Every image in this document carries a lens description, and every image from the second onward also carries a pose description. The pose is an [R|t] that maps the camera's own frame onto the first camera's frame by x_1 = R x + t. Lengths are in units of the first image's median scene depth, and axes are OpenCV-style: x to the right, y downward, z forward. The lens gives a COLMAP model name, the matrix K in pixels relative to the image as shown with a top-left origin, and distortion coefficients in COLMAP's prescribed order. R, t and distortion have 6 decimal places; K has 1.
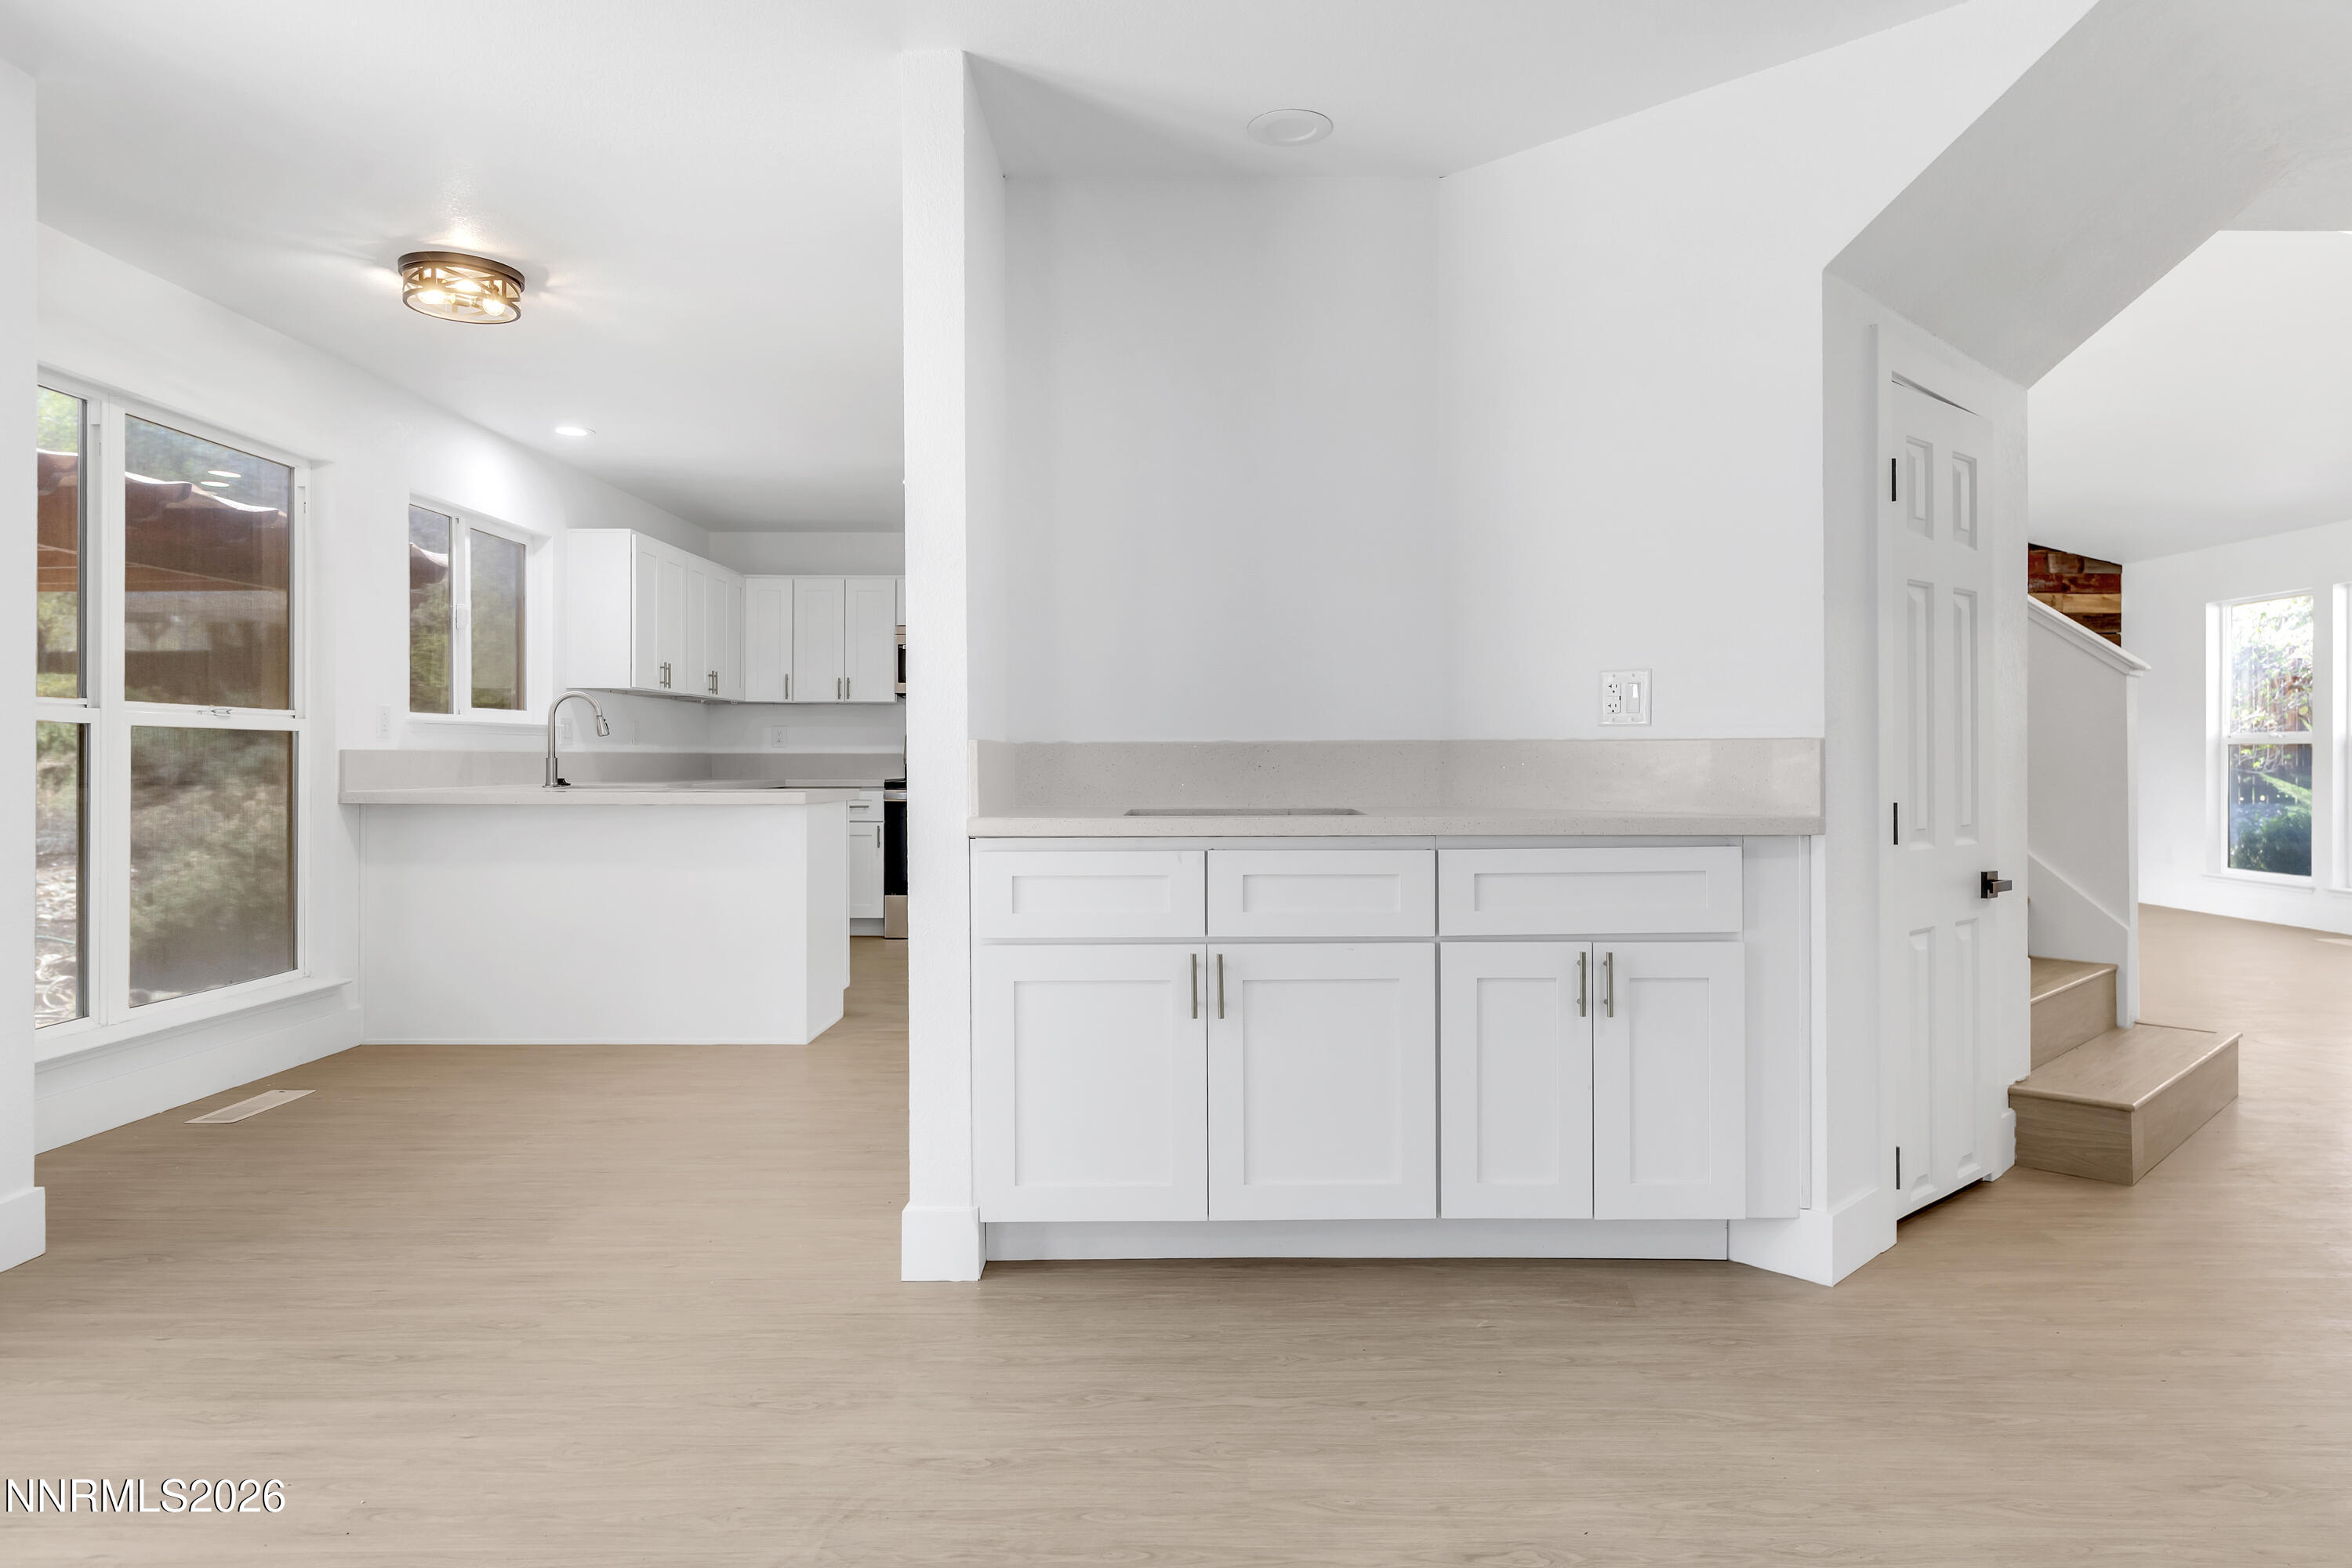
lens RADIAL K [[1405.5, 0, 1183.0], [0, 1405.5, 760.5], [0, 0, 1]] dist [0.008004, -0.000564]
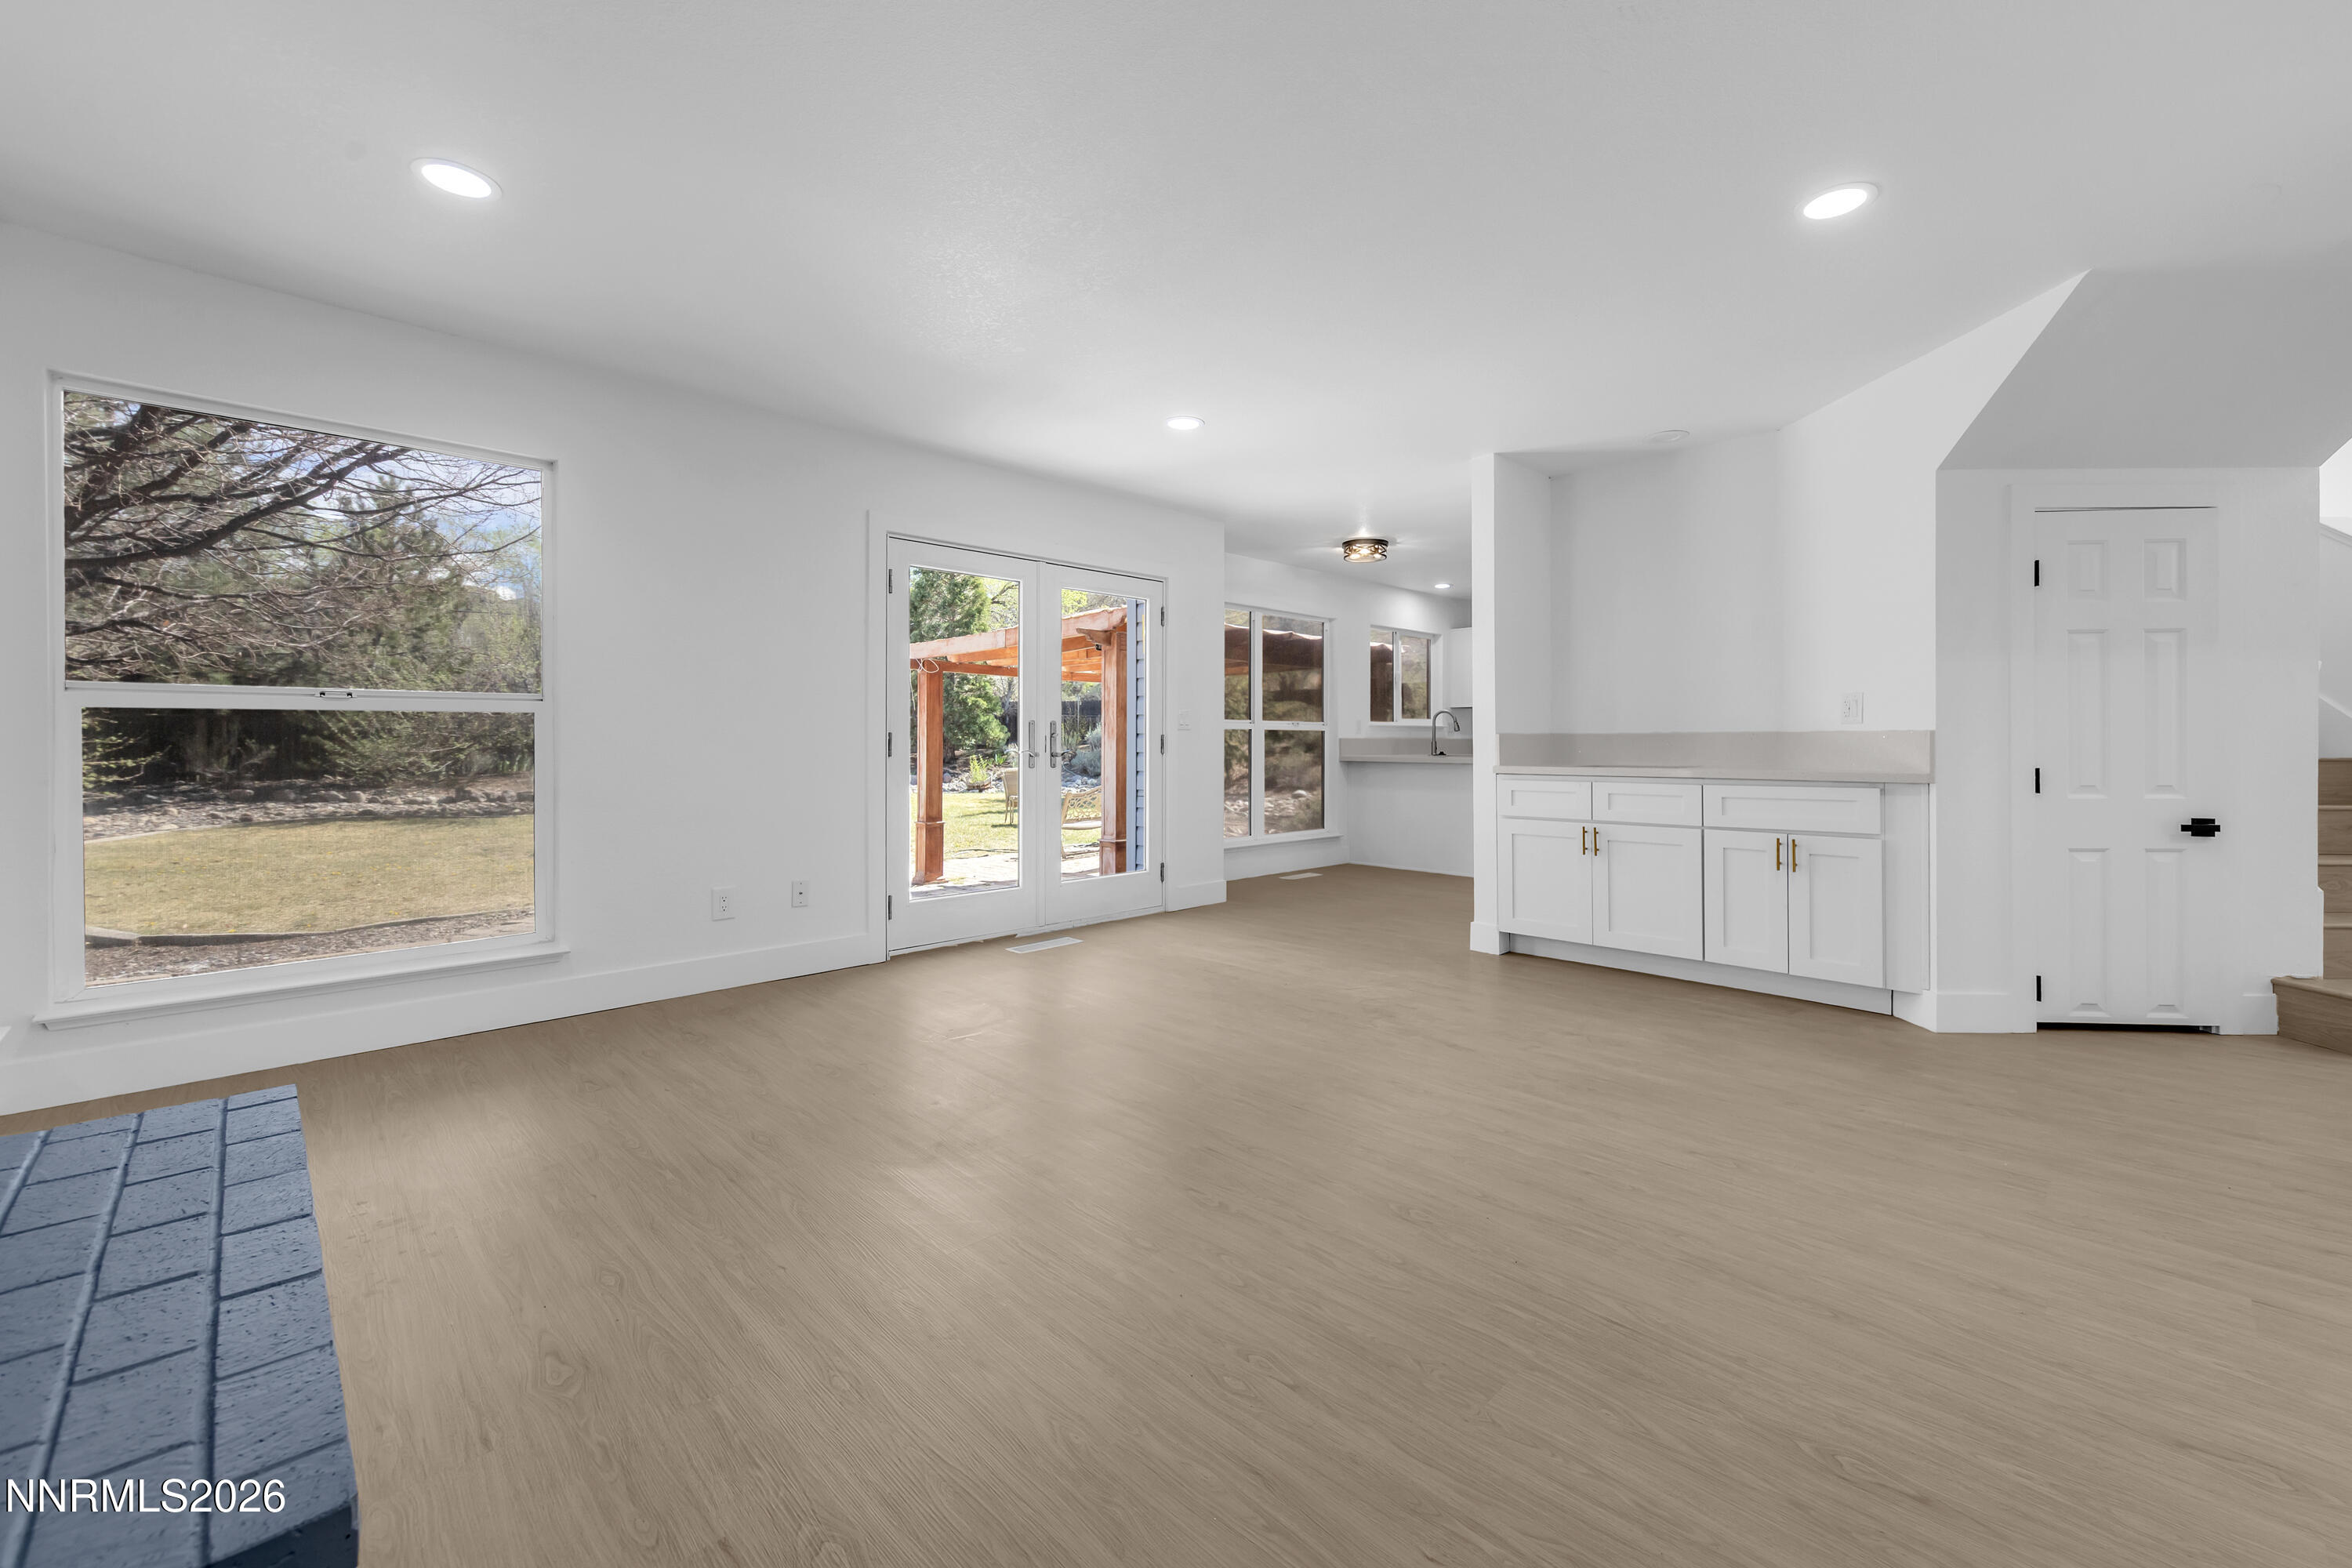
lens RADIAL K [[955.9, 0, 1240.7], [0, 955.9, 741.3], [0, 0, 1]] dist [0.001854, 0.000922]
pose [[0.733007, -0.000189, -0.680221, 0.376082], [-0.000928, 0.999999, -0.001277, 0.000536], [0.680220, 0.001567, 0.733006, -0.300044]]
